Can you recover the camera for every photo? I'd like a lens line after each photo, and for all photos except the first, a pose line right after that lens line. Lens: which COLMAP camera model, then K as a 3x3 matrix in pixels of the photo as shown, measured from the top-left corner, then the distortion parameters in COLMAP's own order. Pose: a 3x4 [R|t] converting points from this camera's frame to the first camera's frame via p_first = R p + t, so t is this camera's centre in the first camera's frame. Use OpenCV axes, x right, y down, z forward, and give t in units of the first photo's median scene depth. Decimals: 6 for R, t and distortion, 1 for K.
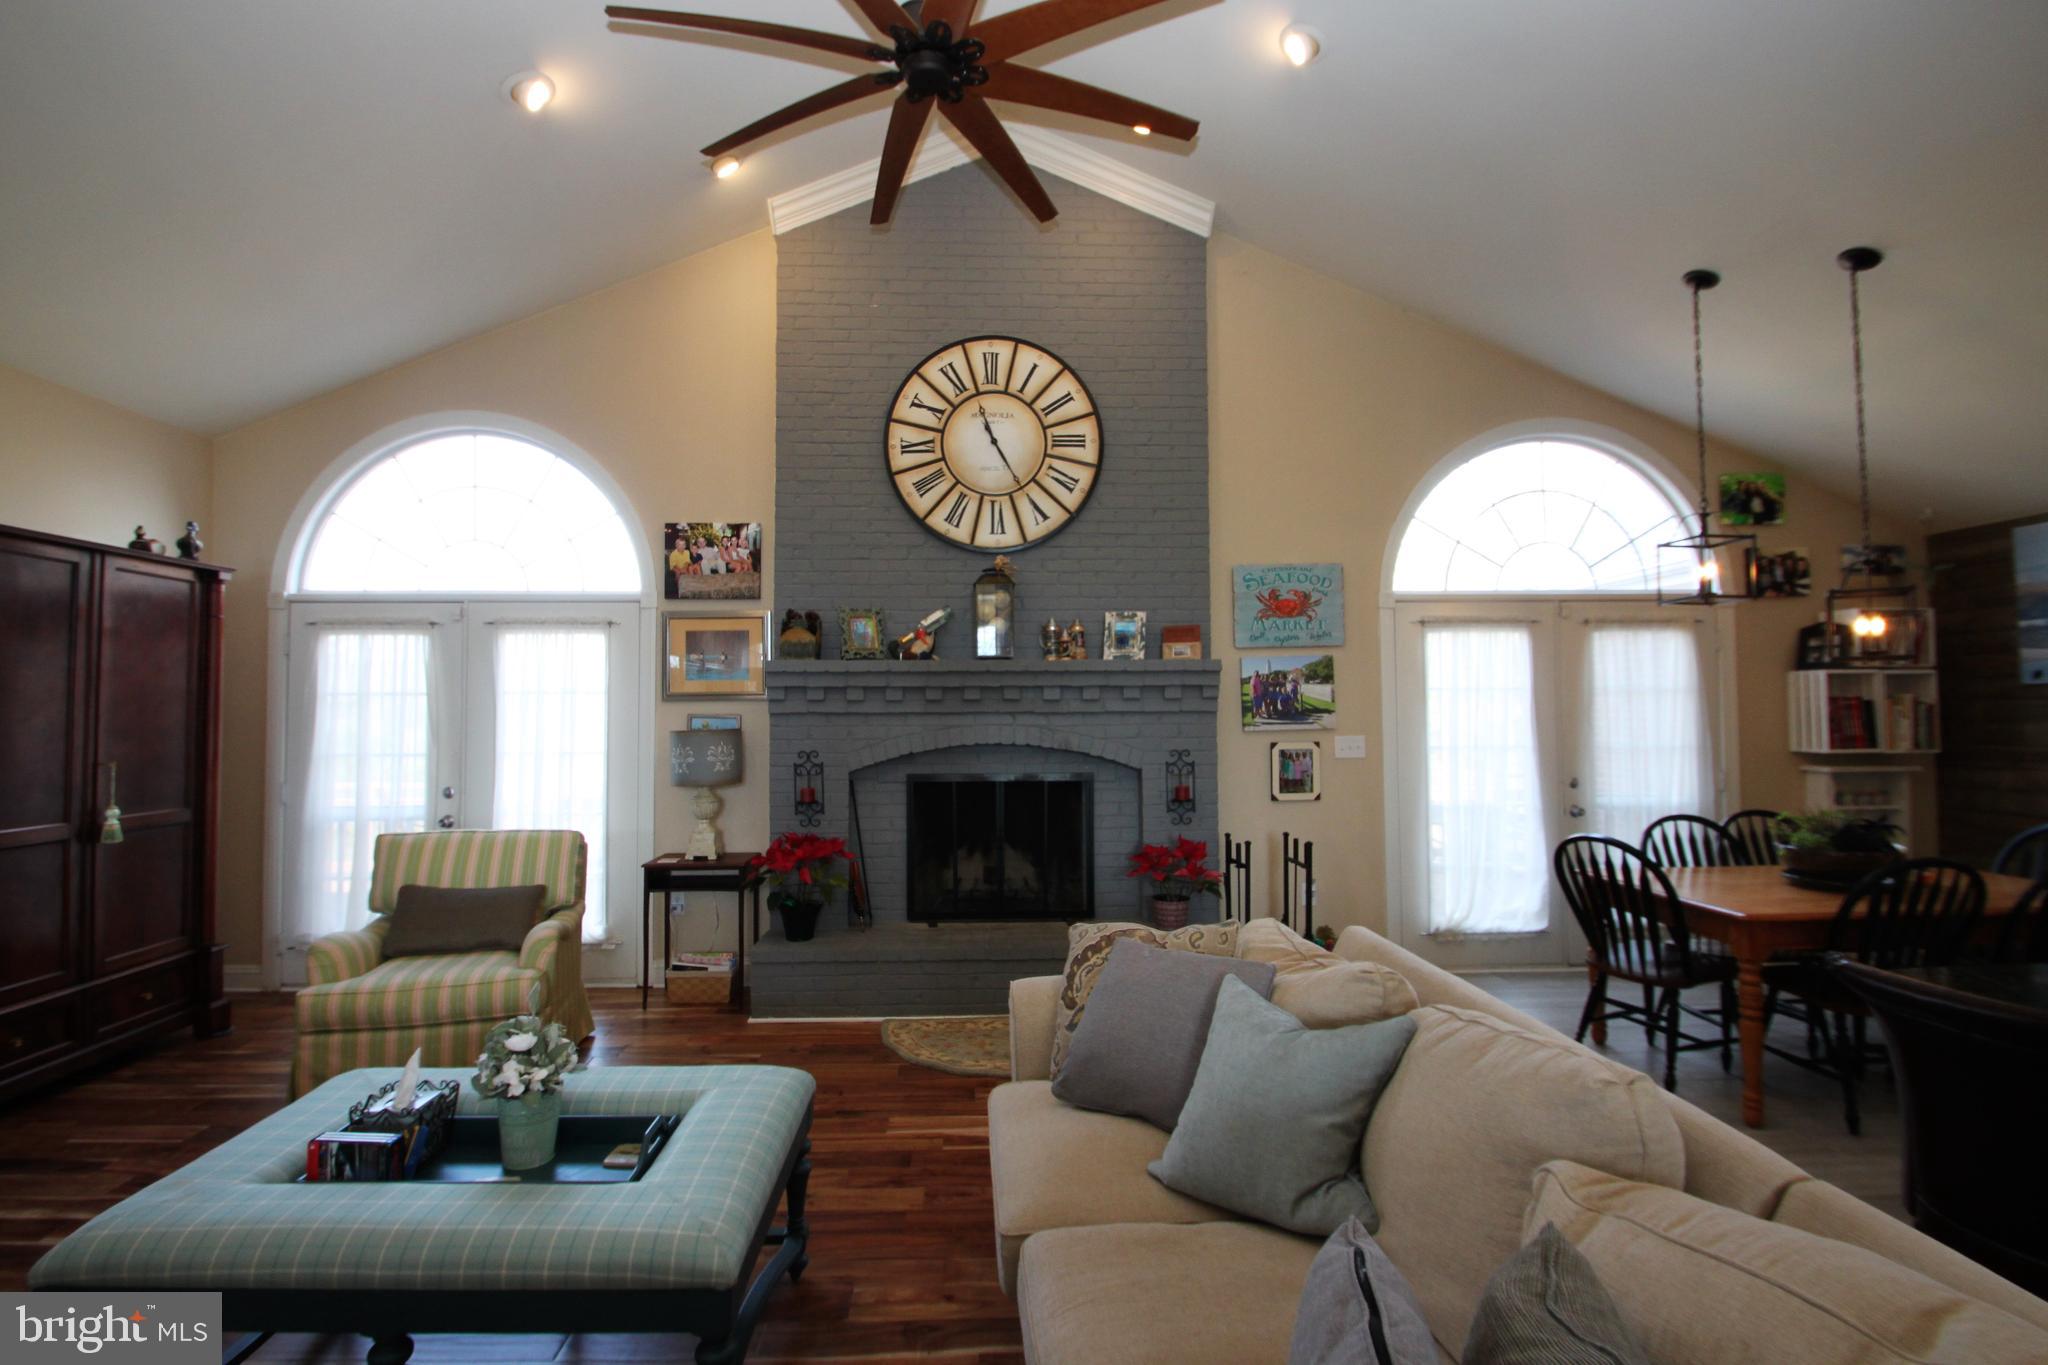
lens RADIAL K [[944.9, 0, 1005.2], [0, 944.9, 674.8], [0, 0, 1]] dist [0.003840, -0.012565]
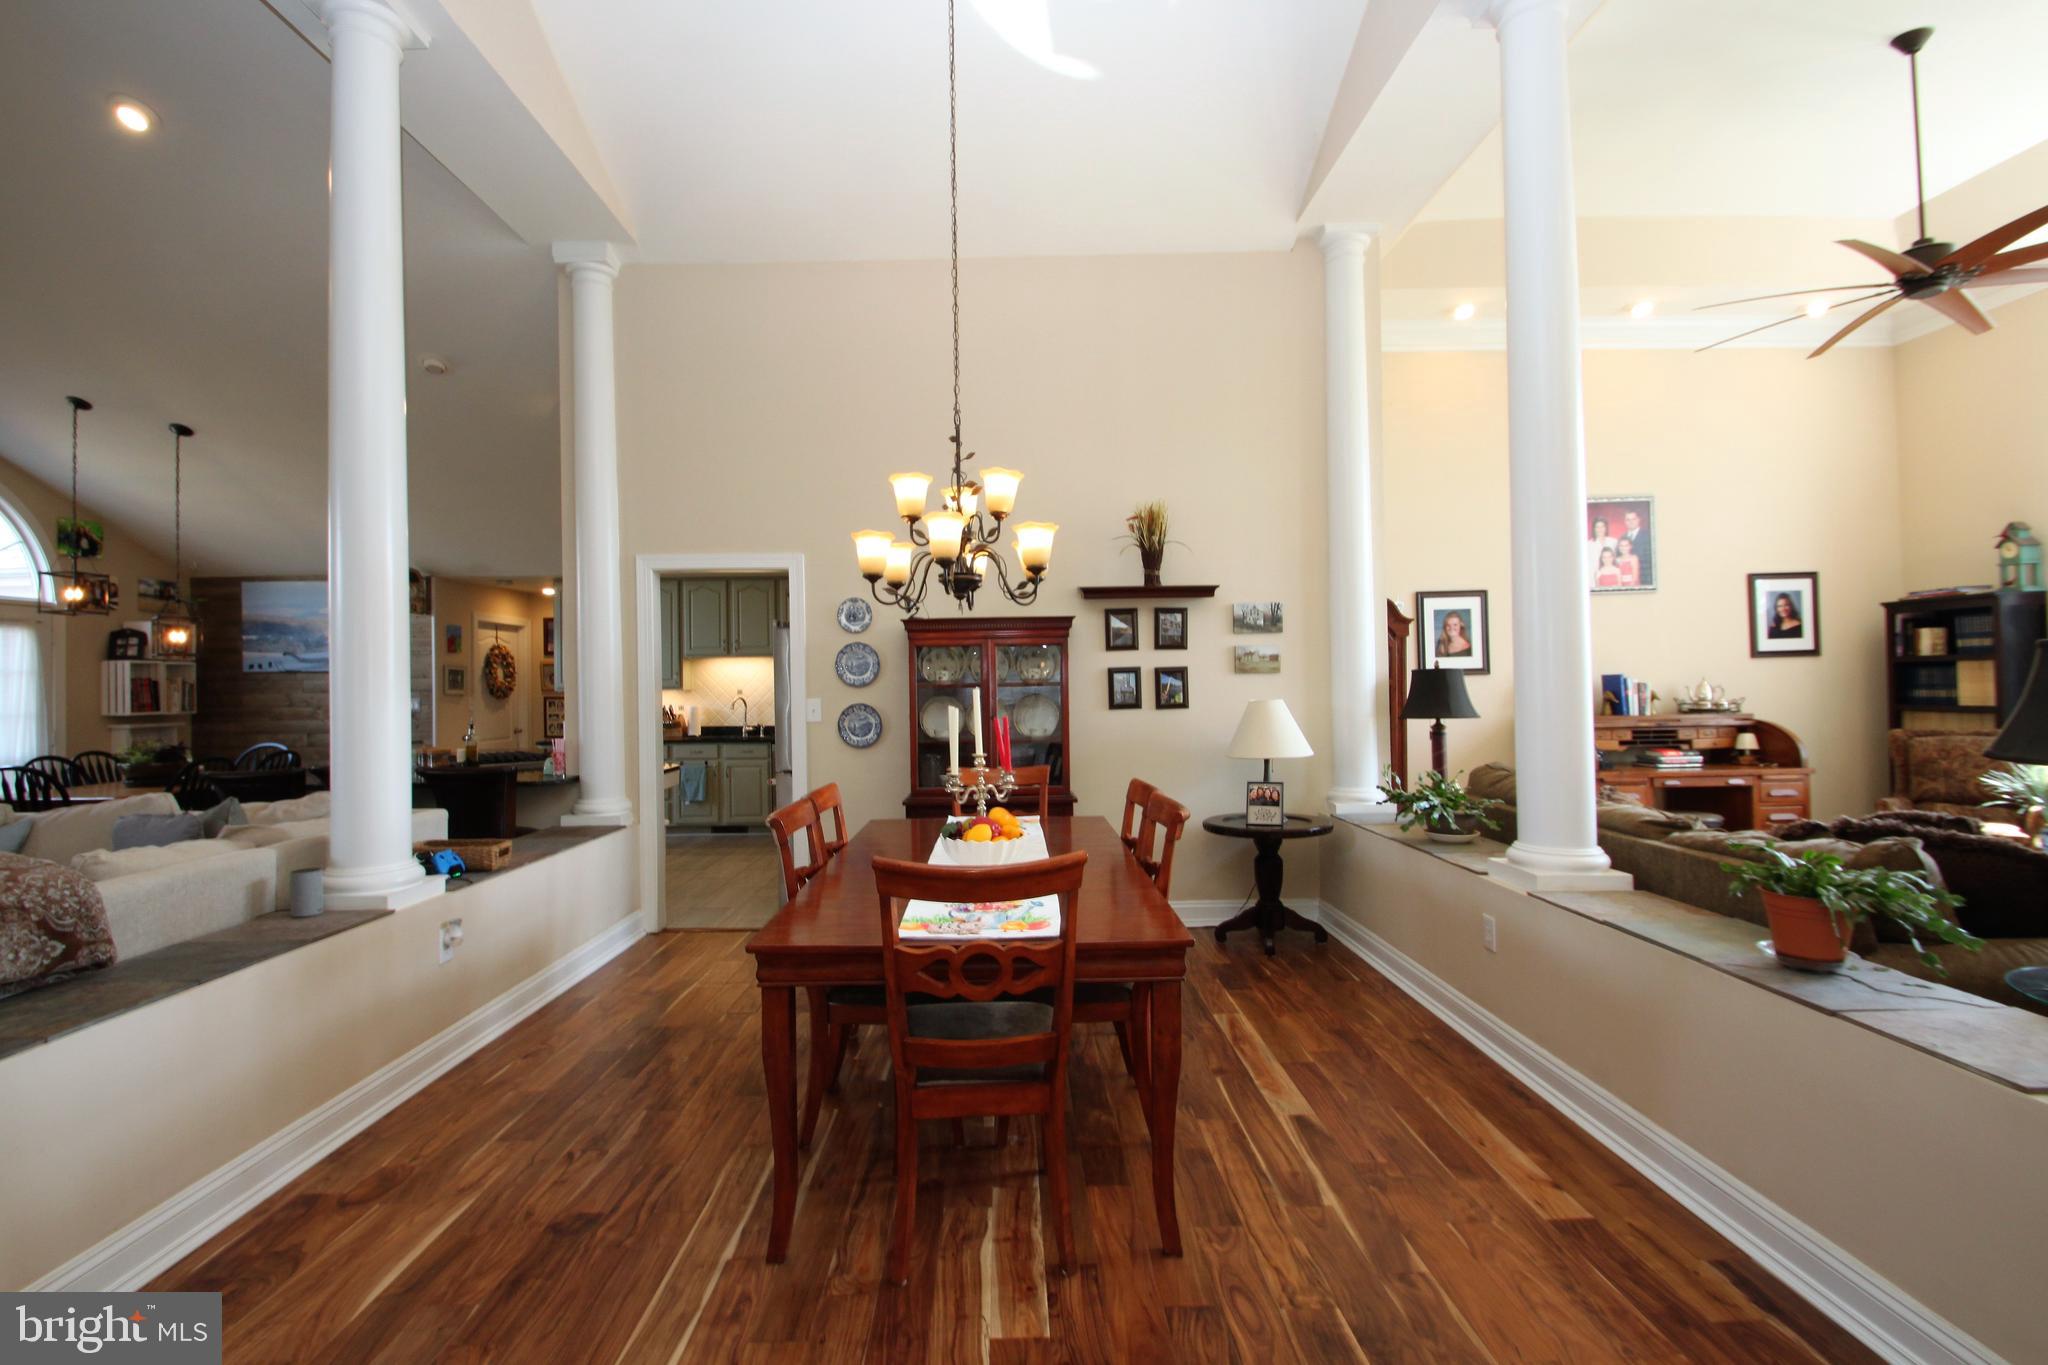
lens RADIAL K [[944.9, 0, 1005.4], [0, 944.9, 676.5], [0, 0, 1]] dist [0.003840, -0.012565]
pose [[0.035148, 0.013333, 0.999293, -0.590580], [-0.021582, 0.999688, -0.012579, 0.009201], [-0.999149, -0.021125, 0.035425, -0.464470]]
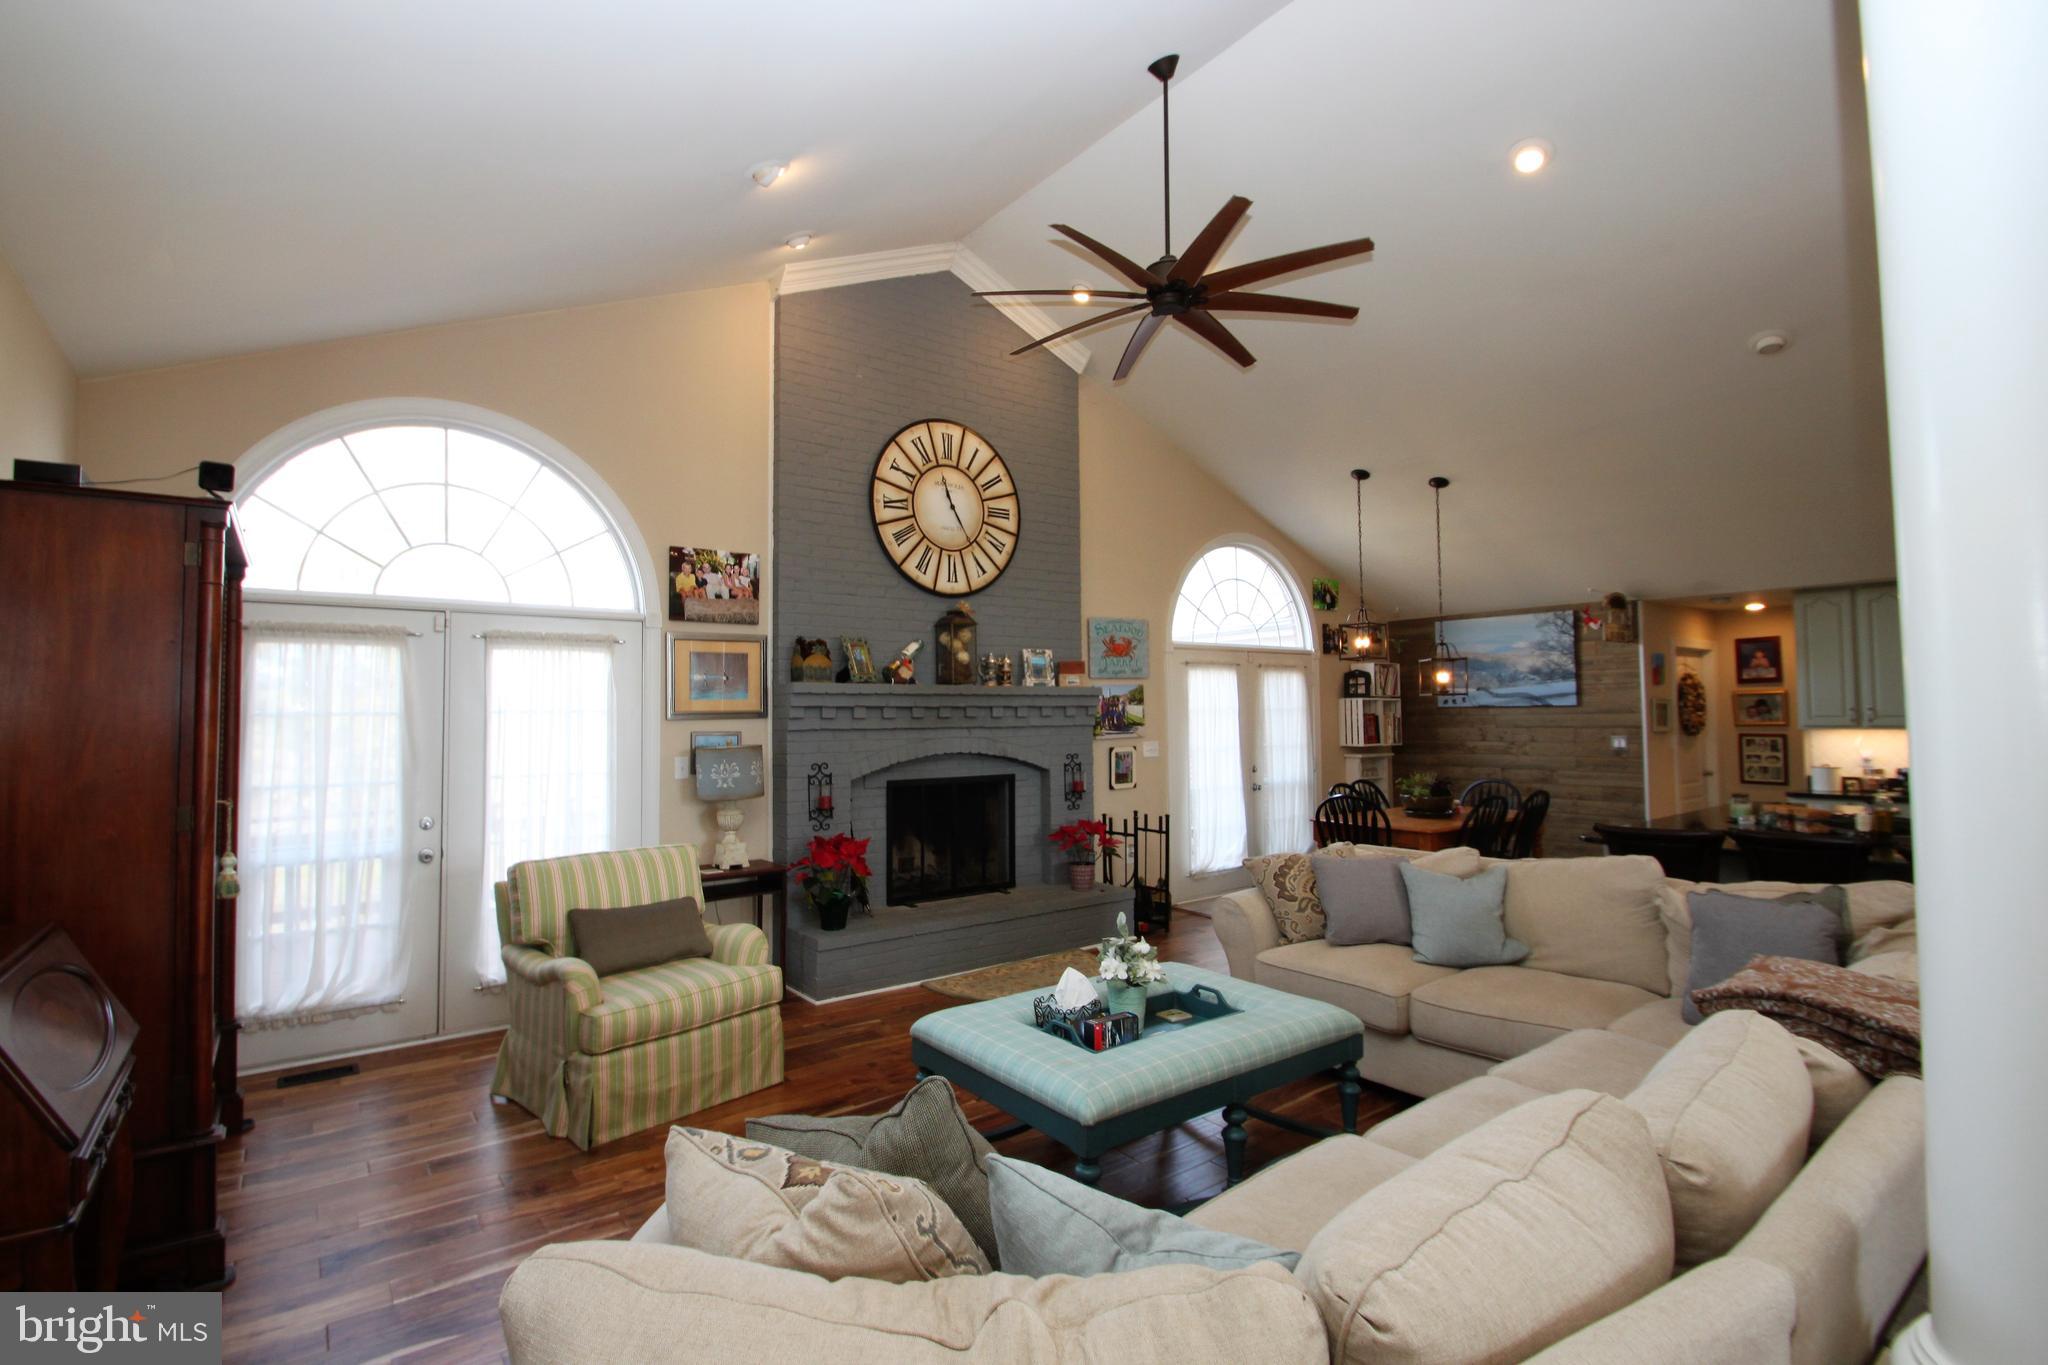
lens RADIAL K [[944.9, 0, 1005.3], [0, 944.9, 676.4], [0, 0, 1]] dist [0.003840, -0.012565]
pose [[0.822966, 0.020701, 0.567713, -0.642367], [-0.013662, 0.999768, -0.016651, -0.006939], [-0.567926, 0.005947, 0.823058, -0.049727]]
